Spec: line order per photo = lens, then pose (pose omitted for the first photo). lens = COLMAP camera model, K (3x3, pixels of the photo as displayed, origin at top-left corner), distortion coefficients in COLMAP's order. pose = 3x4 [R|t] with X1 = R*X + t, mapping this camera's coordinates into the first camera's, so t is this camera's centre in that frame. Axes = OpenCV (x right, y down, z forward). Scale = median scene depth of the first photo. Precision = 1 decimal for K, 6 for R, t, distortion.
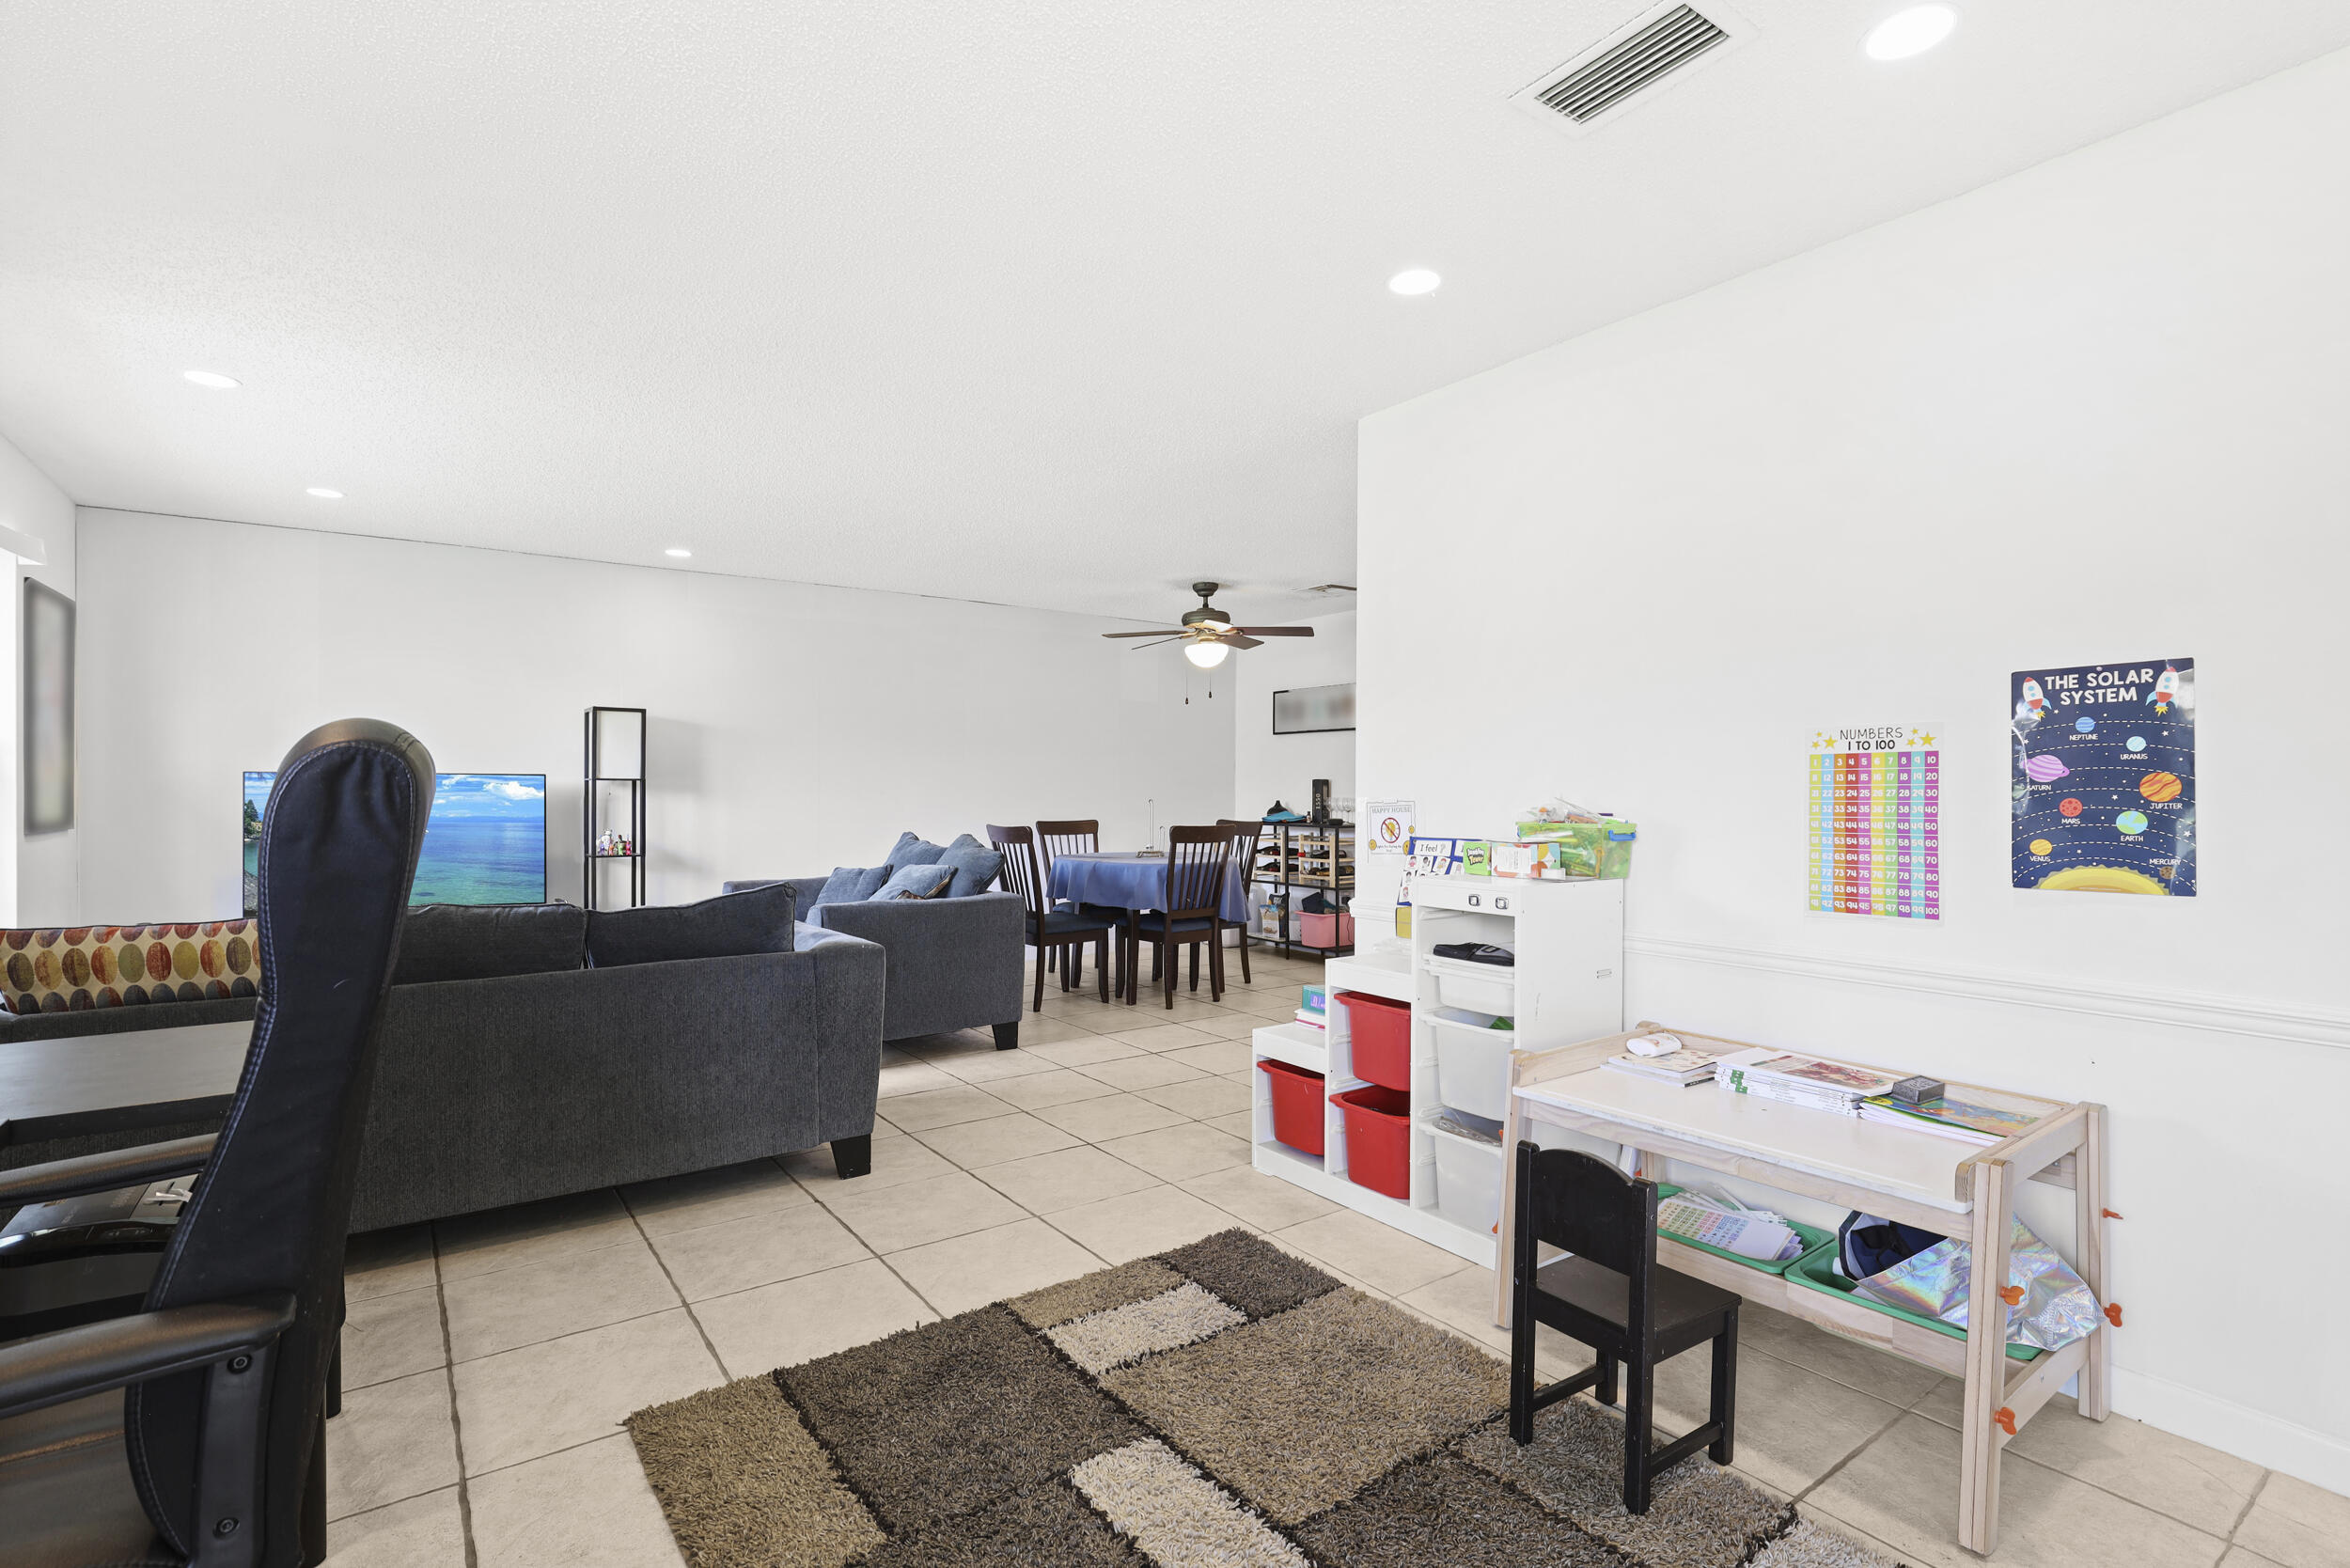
lens RADIAL K [[1078.7, 0, 1157.1], [0, 1078.7, 802.1], [0, 0, 1]] dist [-0.020723, 0.004717]
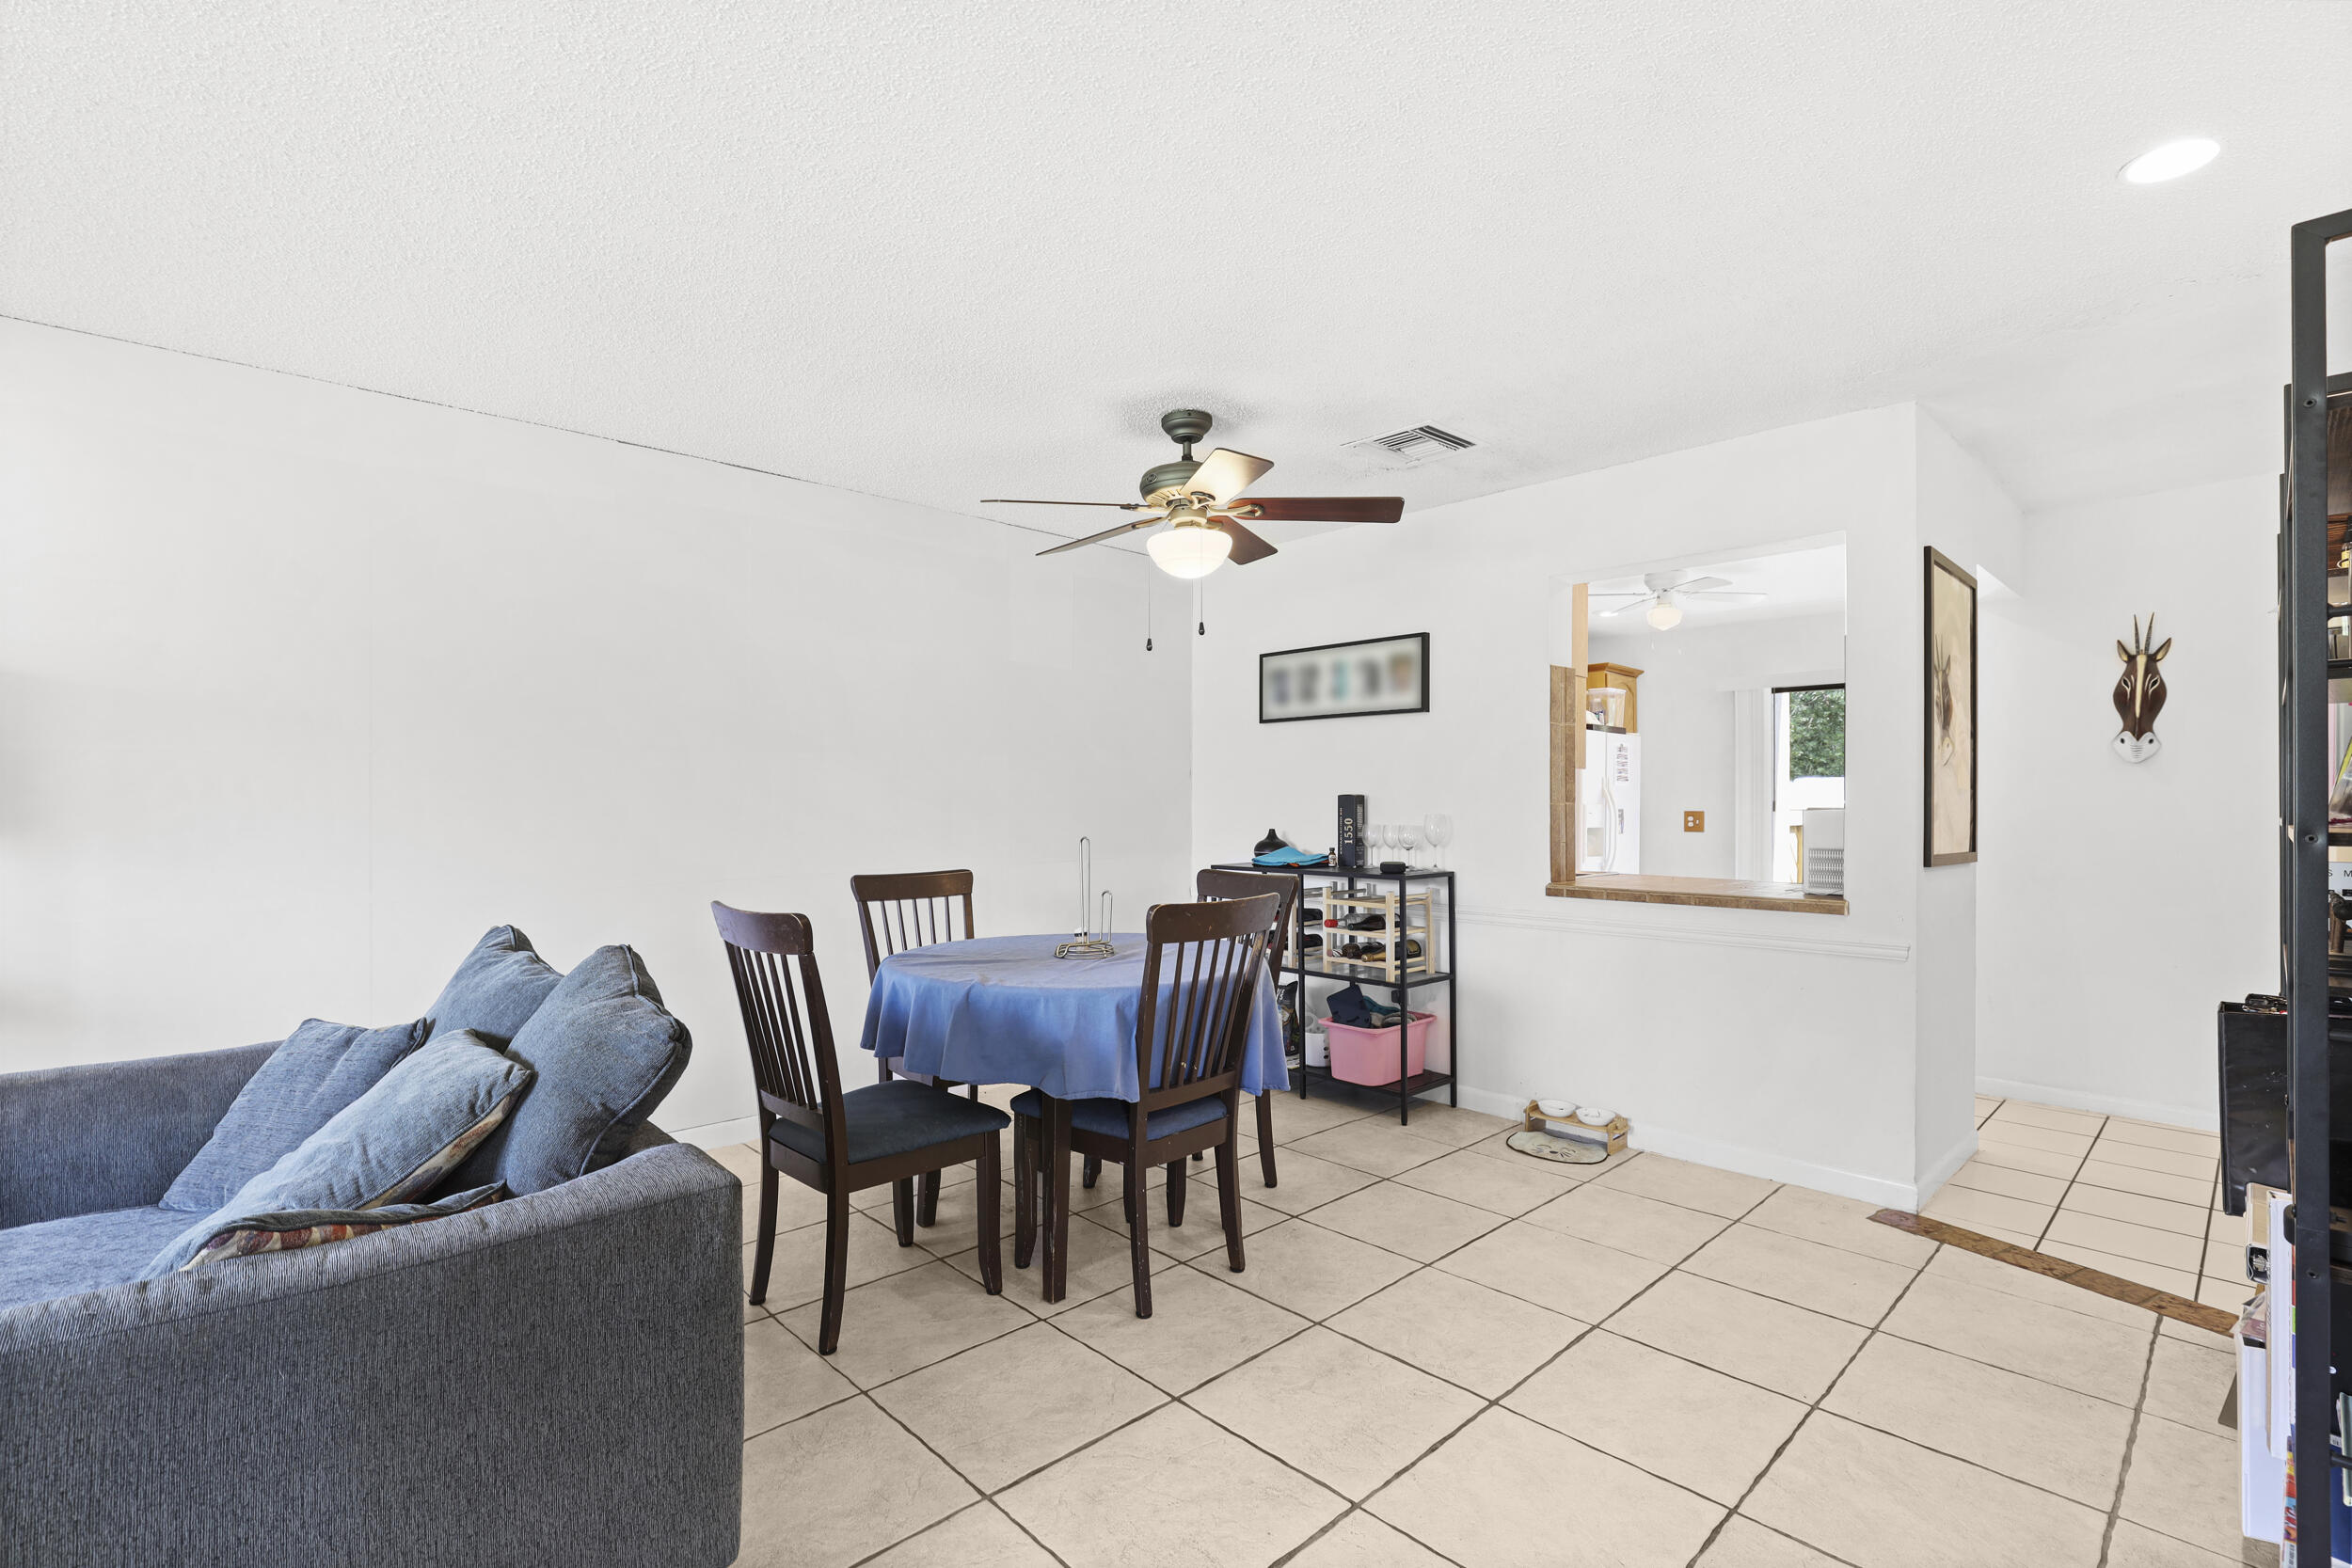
lens RADIAL K [[1079.5, 0, 1225.4], [0, 1079.5, 797.1], [0, 0, 1]] dist [-0.020723, 0.004717]
pose [[0.983450, -0.001425, 0.181176, -0.034347], [0.004213, 0.999879, -0.015007, -0.013434], [-0.181133, 0.015522, 0.983336, 0.544620]]
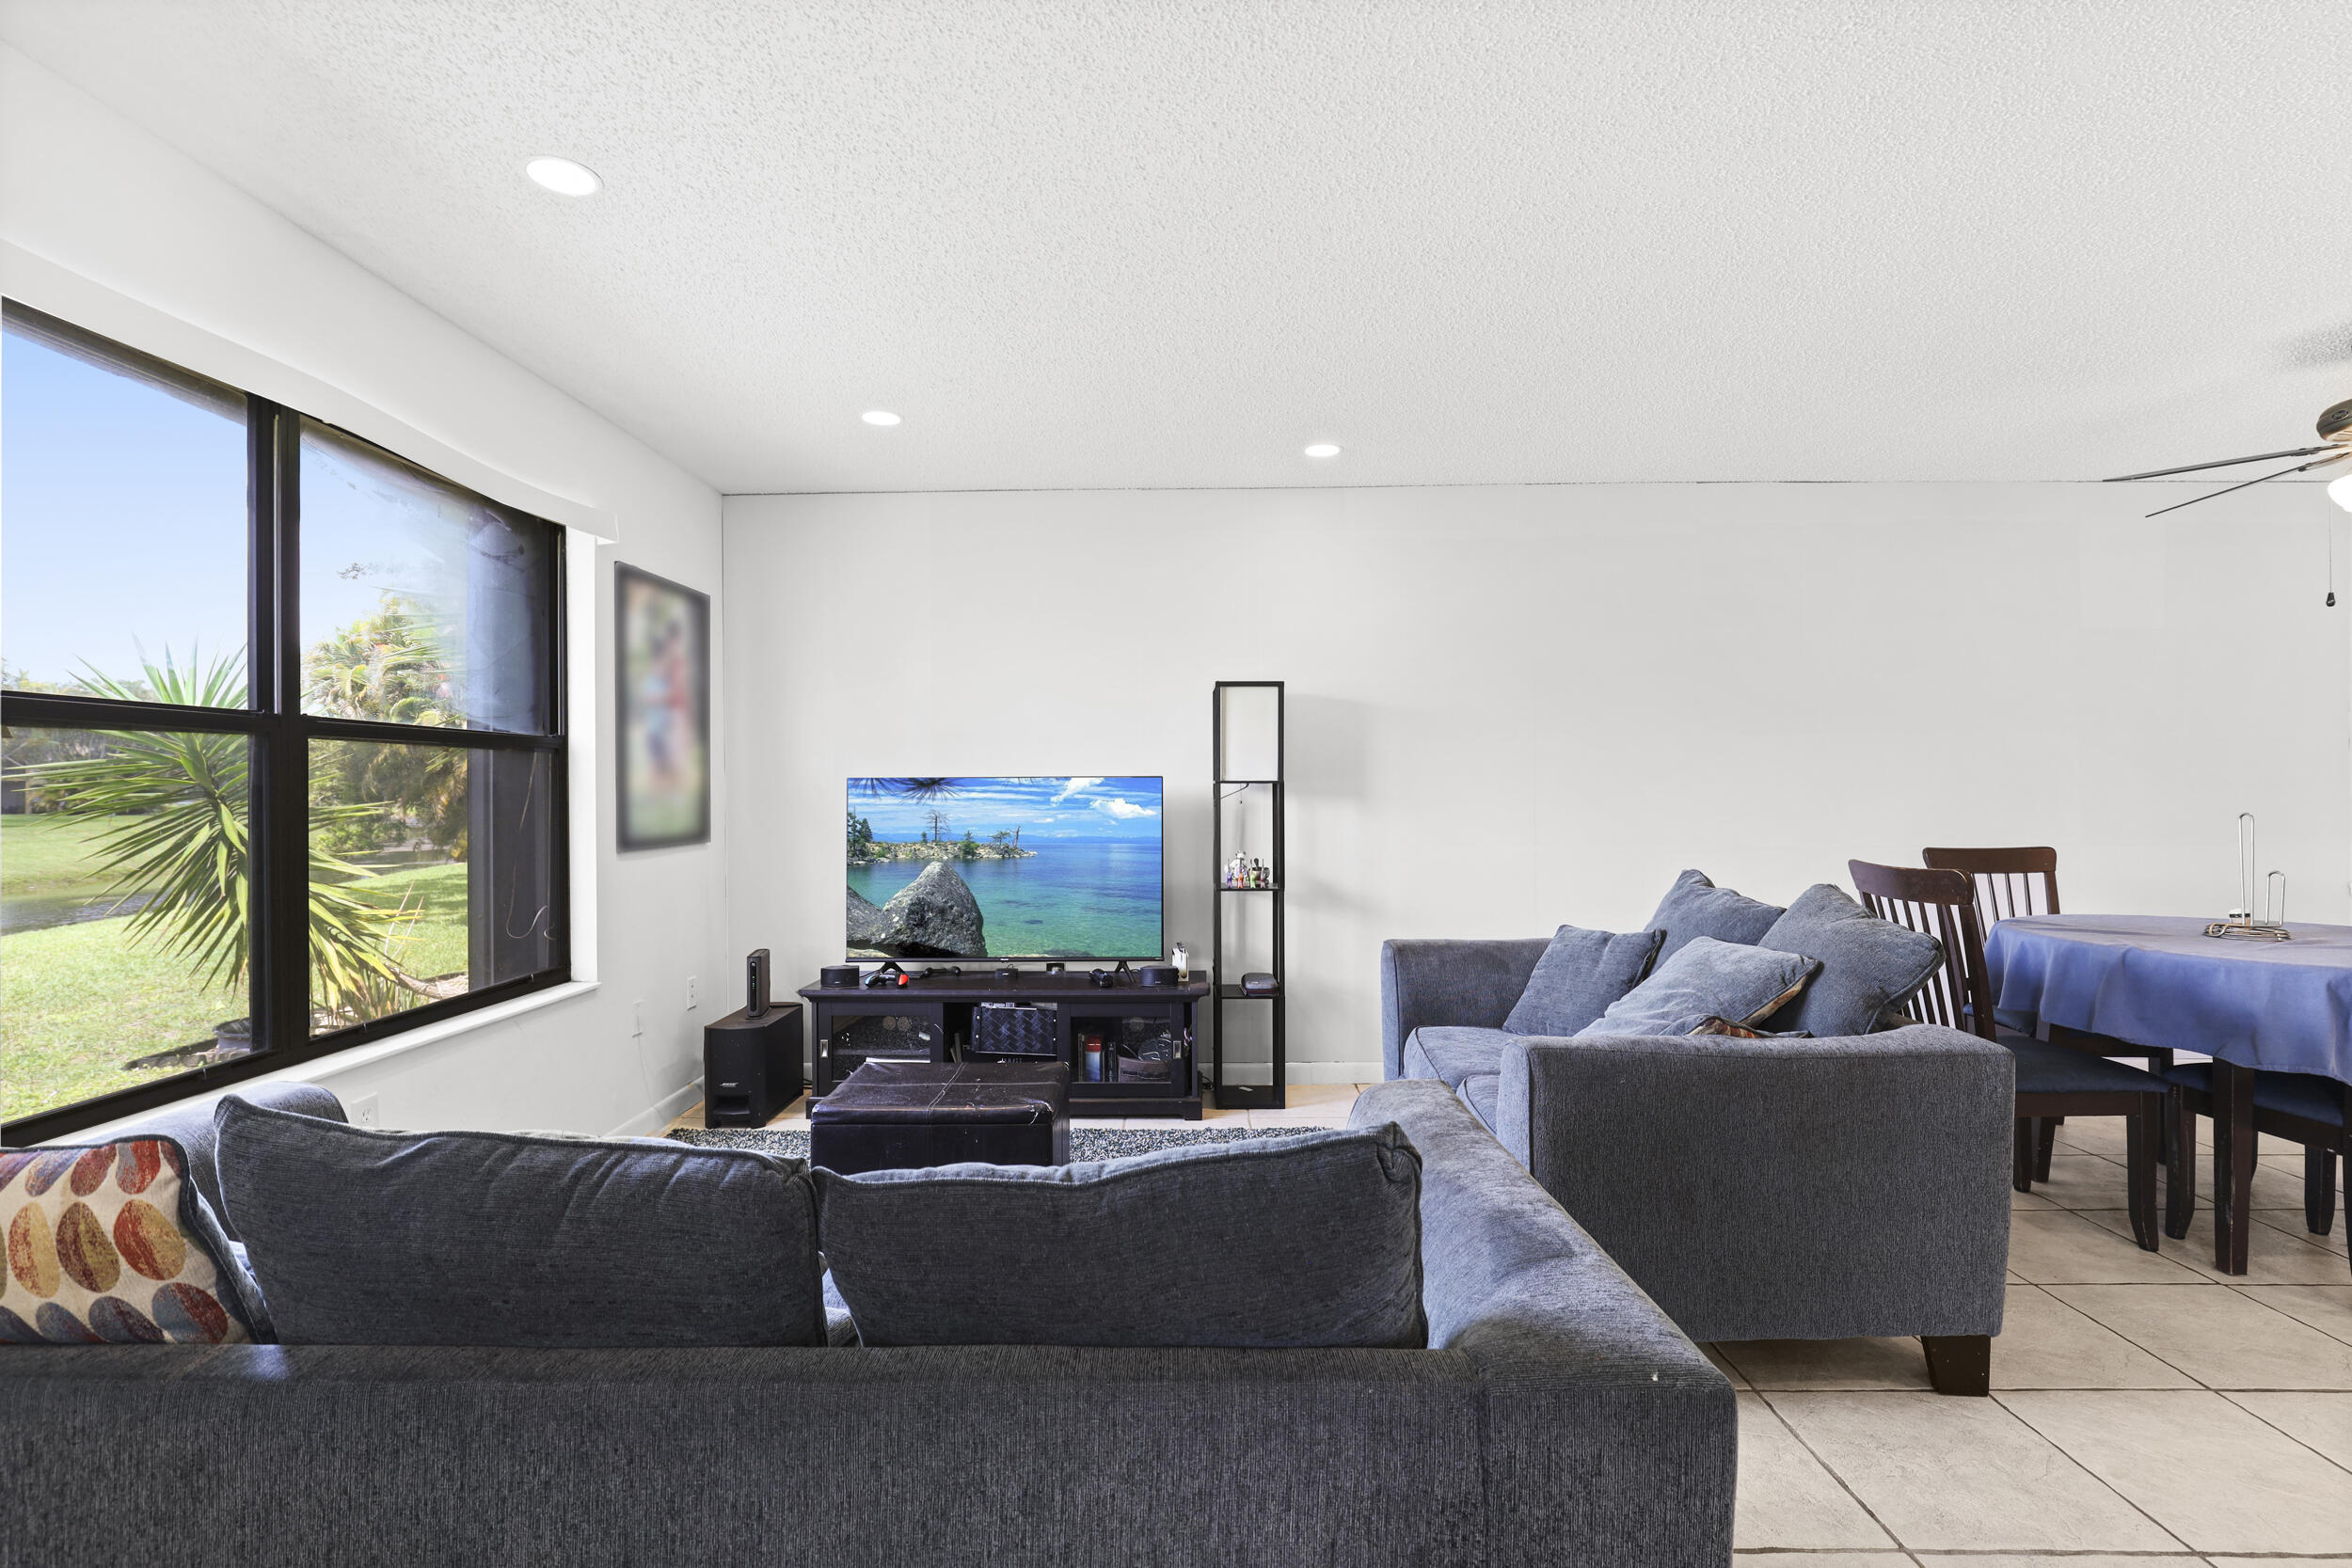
lens RADIAL K [[1079.5, 0, 1167.2], [0, 1079.5, 790.4], [0, 0, 1]] dist [-0.020723, 0.004717]
pose [[0.800454, -0.007225, -0.599351, -0.111945], [0.001934, 0.999953, -0.009471, -0.008894], [0.599391, 0.006422, 0.800431, 0.380282]]
